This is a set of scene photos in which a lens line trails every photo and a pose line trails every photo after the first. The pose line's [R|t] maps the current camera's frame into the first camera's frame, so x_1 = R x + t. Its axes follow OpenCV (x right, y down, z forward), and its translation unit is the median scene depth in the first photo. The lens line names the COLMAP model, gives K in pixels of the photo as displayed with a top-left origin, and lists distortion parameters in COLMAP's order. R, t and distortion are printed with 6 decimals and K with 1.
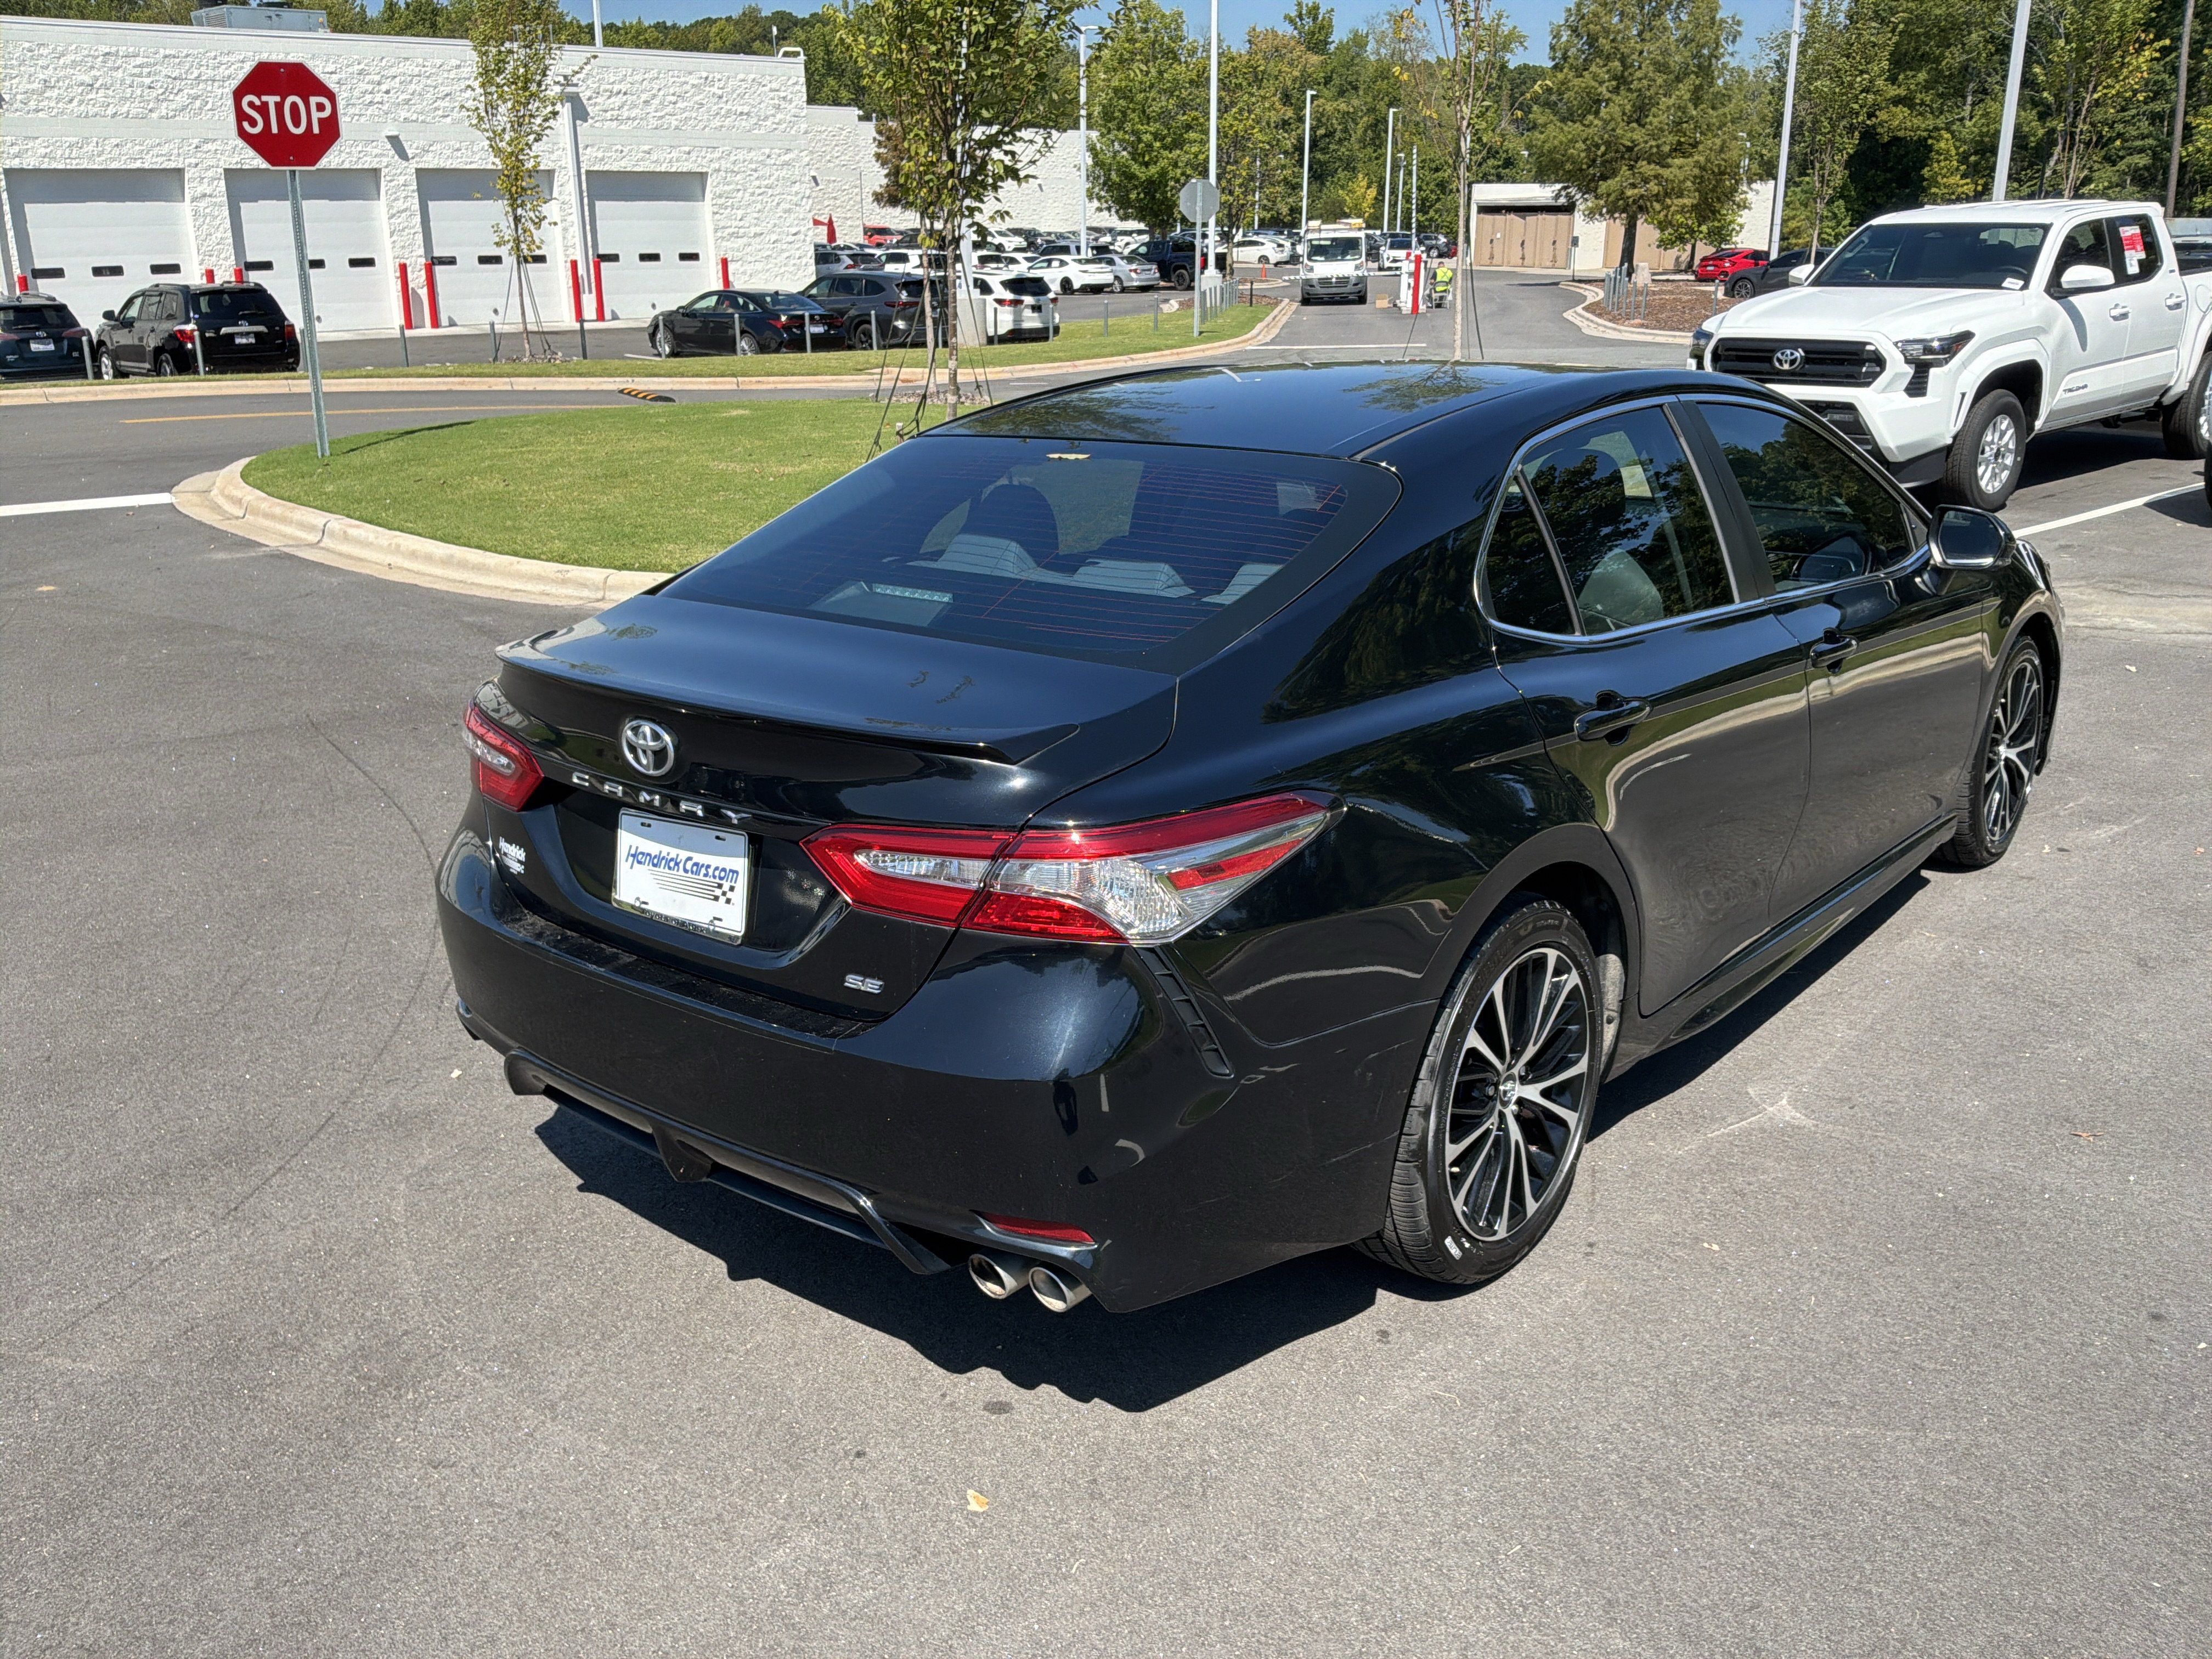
lens RADIAL K [[1904.2, 0, 1125.1], [0, 1904.2, 823.8], [0, 0, 1]] dist [0.006382, -0.059077]
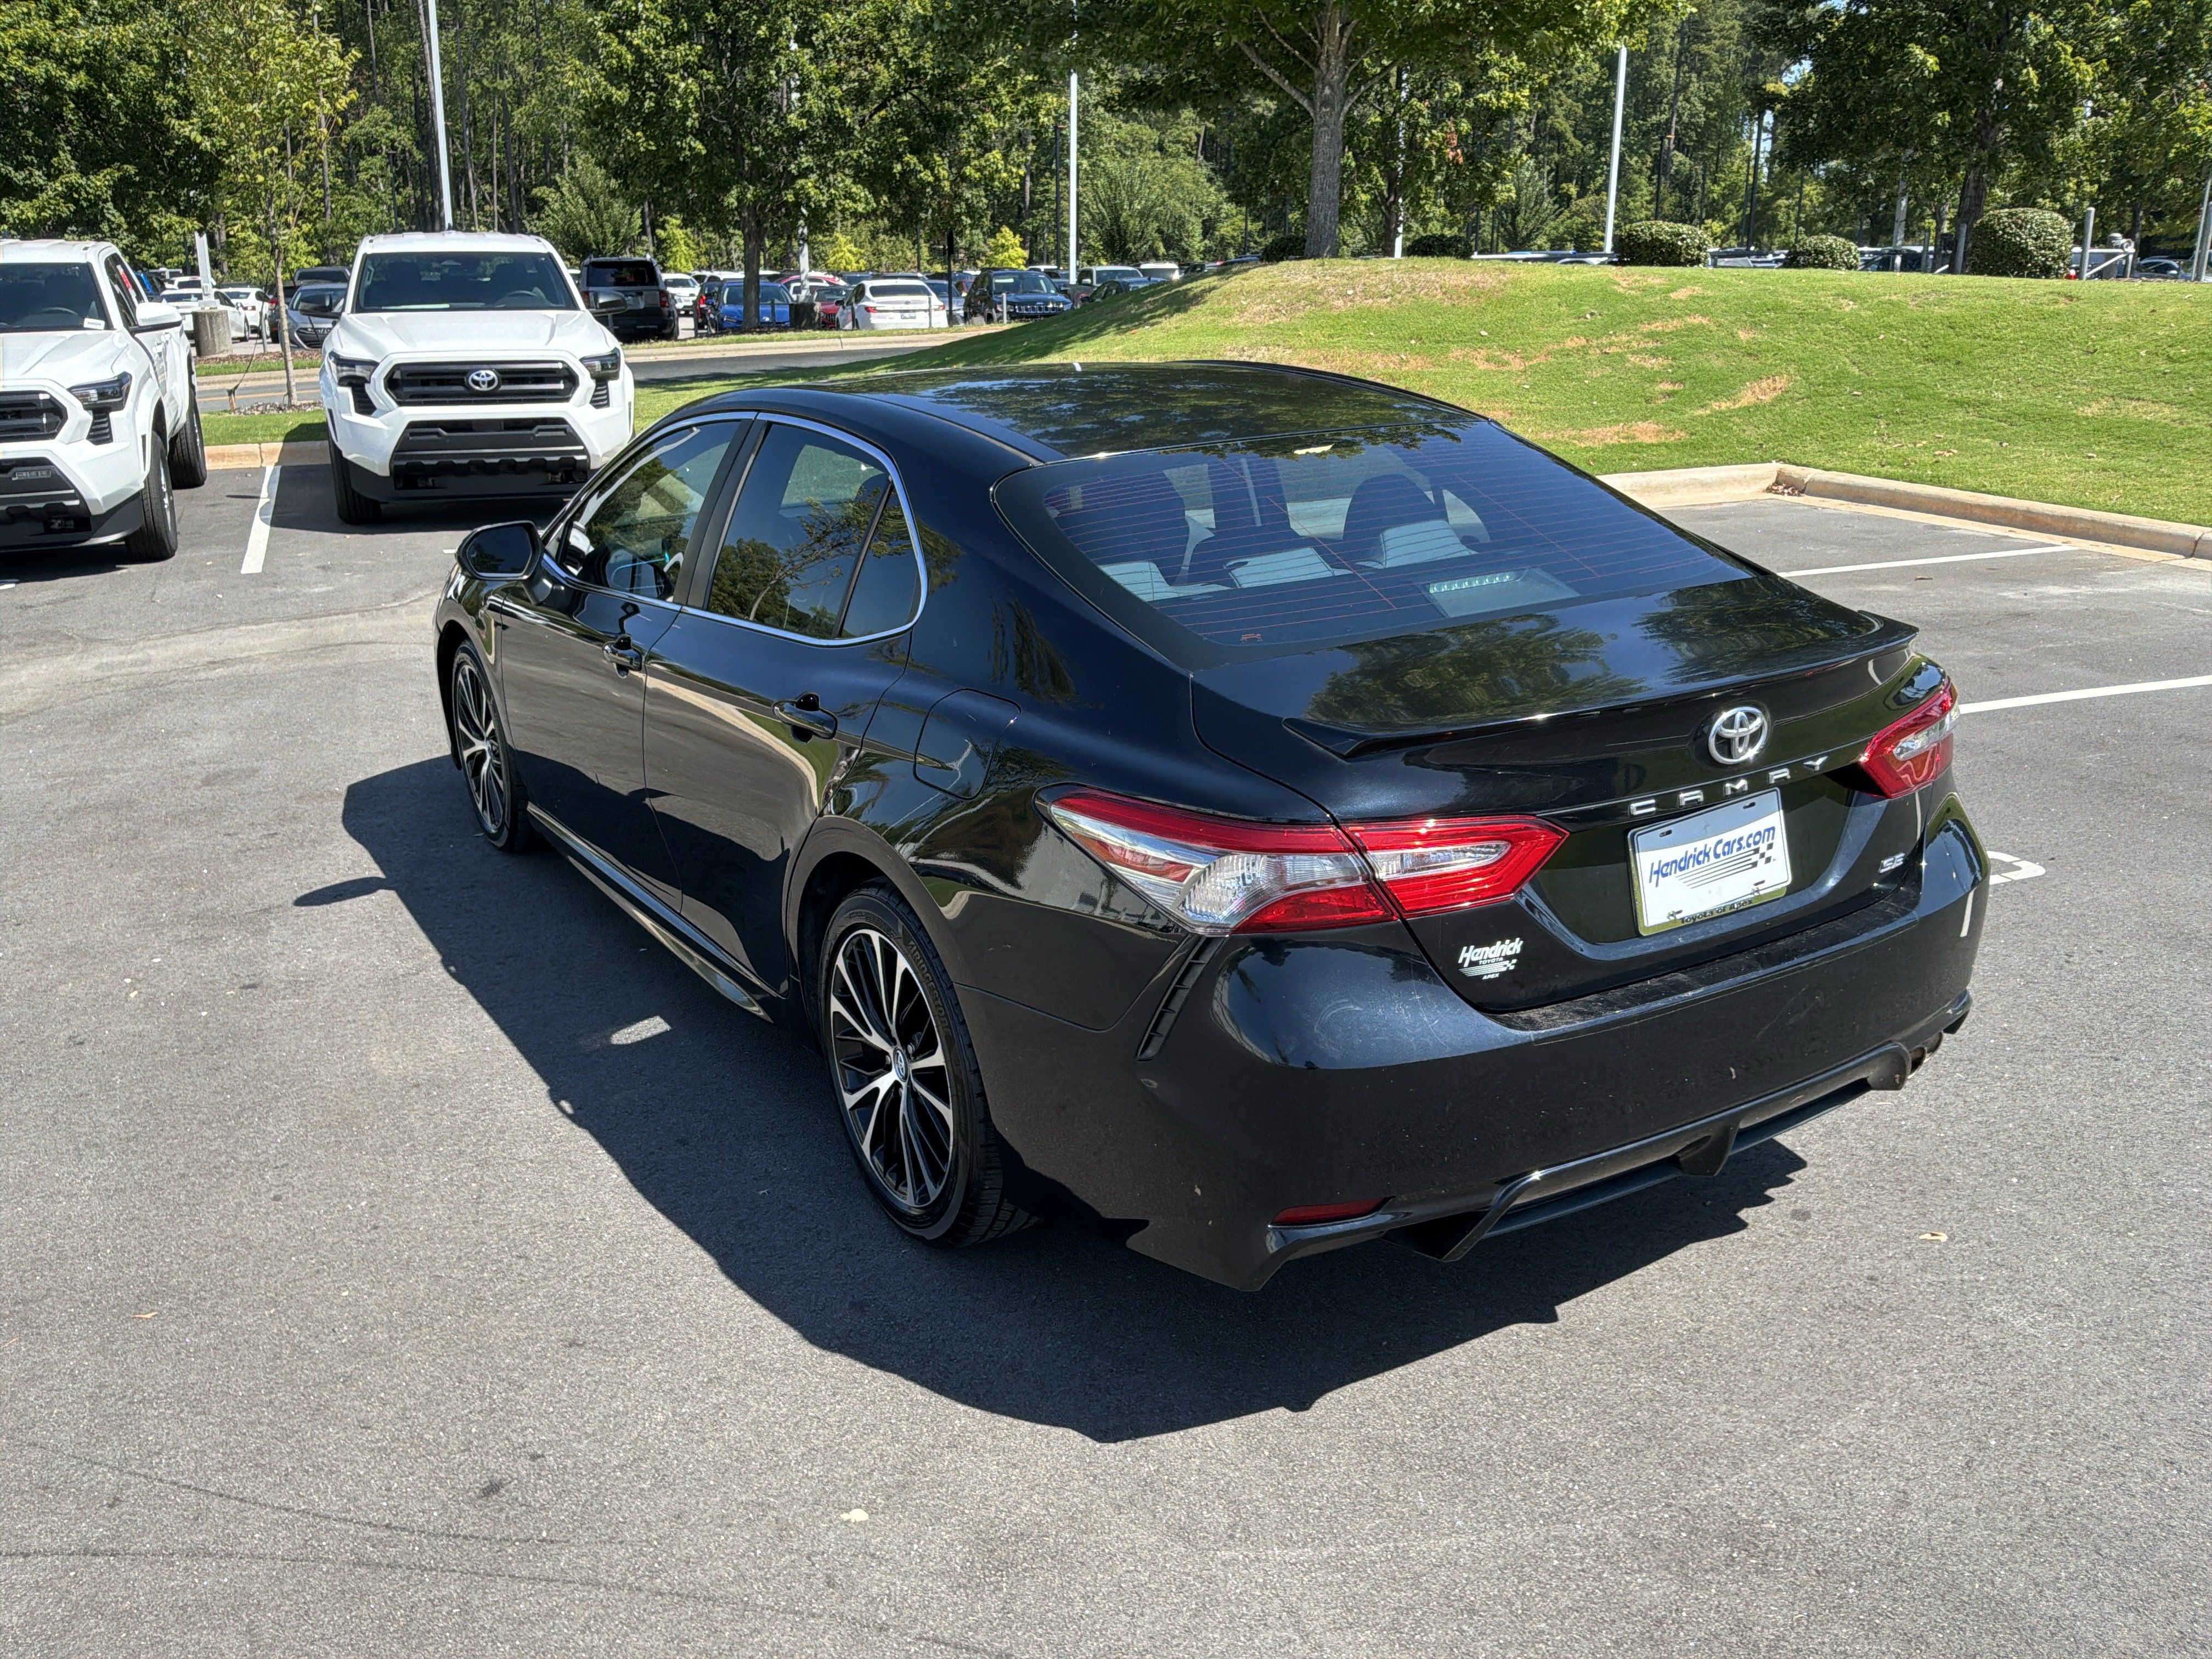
lens RADIAL K [[1869.3, 0, 1146.2], [0, 1869.3, 839.2], [0, 0, 1]] dist [0.048510, -0.126227]
pose [[0.296255, -0.269775, 0.916218, -1.106087], [0.284093, 0.940752, 0.185139, -0.227538], [-0.911880, 0.205442, 0.355343, 0.839775]]
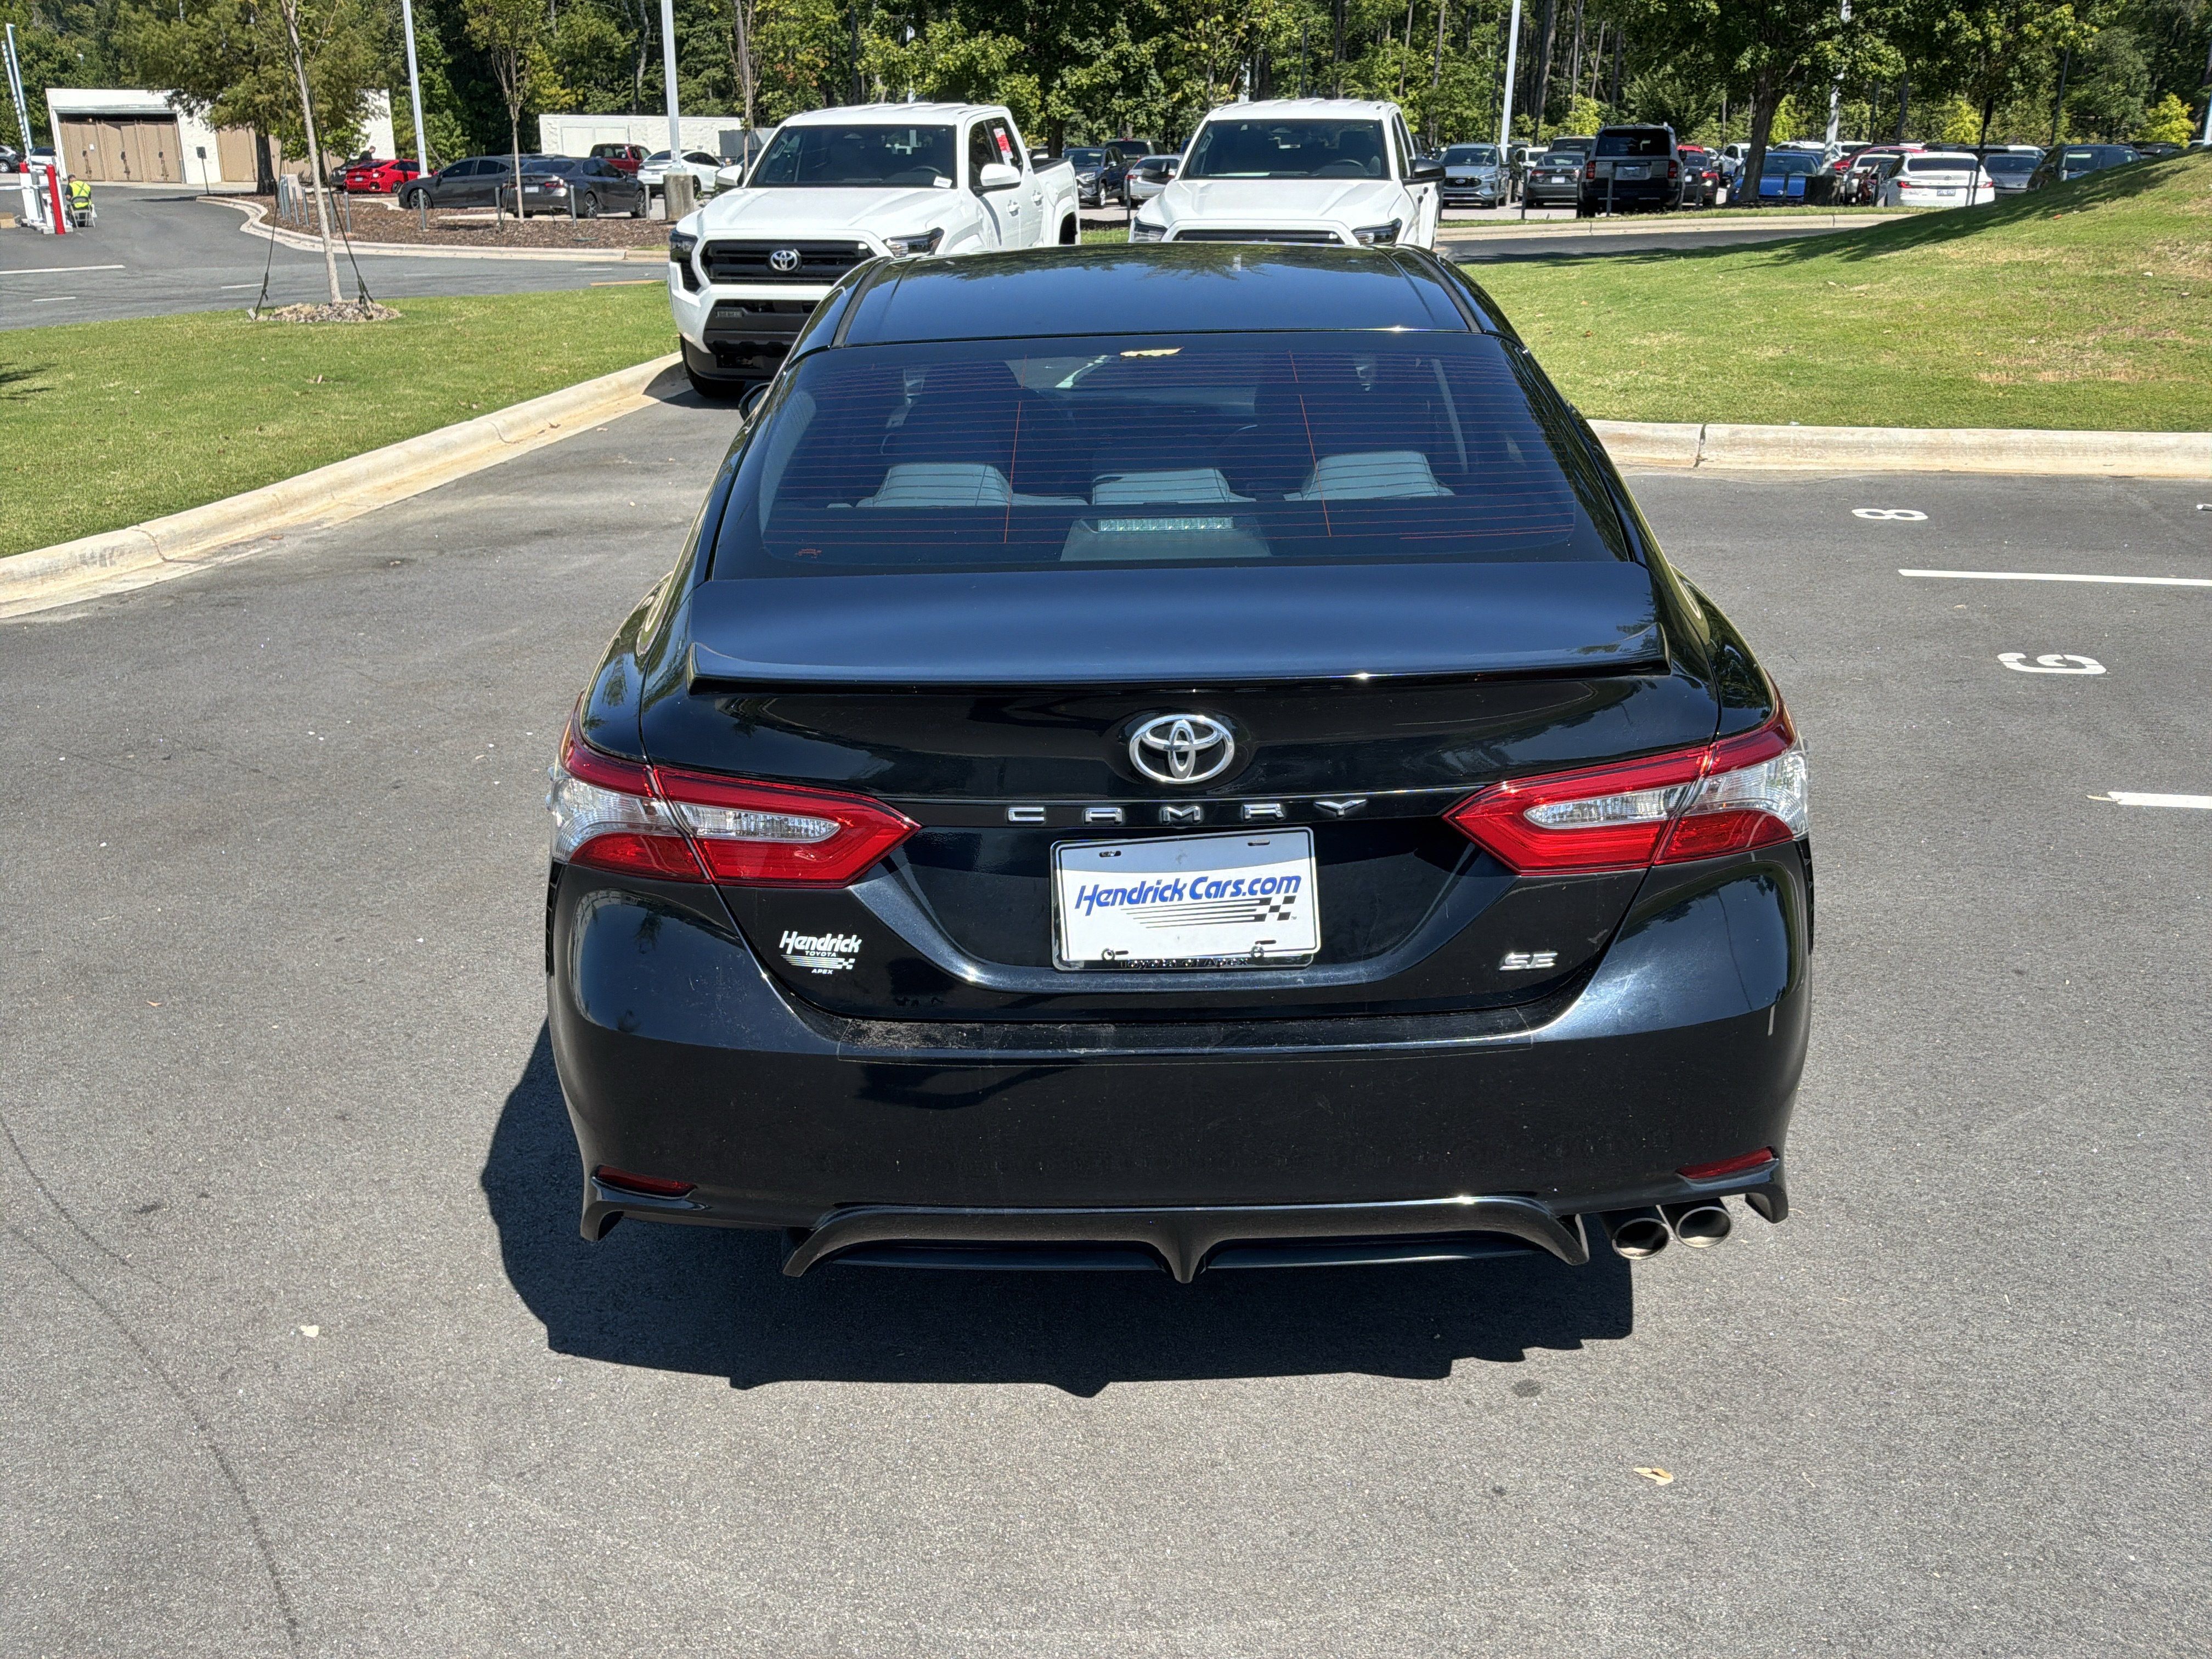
lens RADIAL K [[1904.2, 0, 1125.1], [0, 1904.2, 823.8], [0, 0, 1]] dist [0.006382, -0.059077]
pose [[0.765263, -0.208960, 0.608859, -0.663245], [0.183484, 0.977417, 0.104831, -0.084722], [-0.617014, 0.031492, 0.786321, 0.359527]]
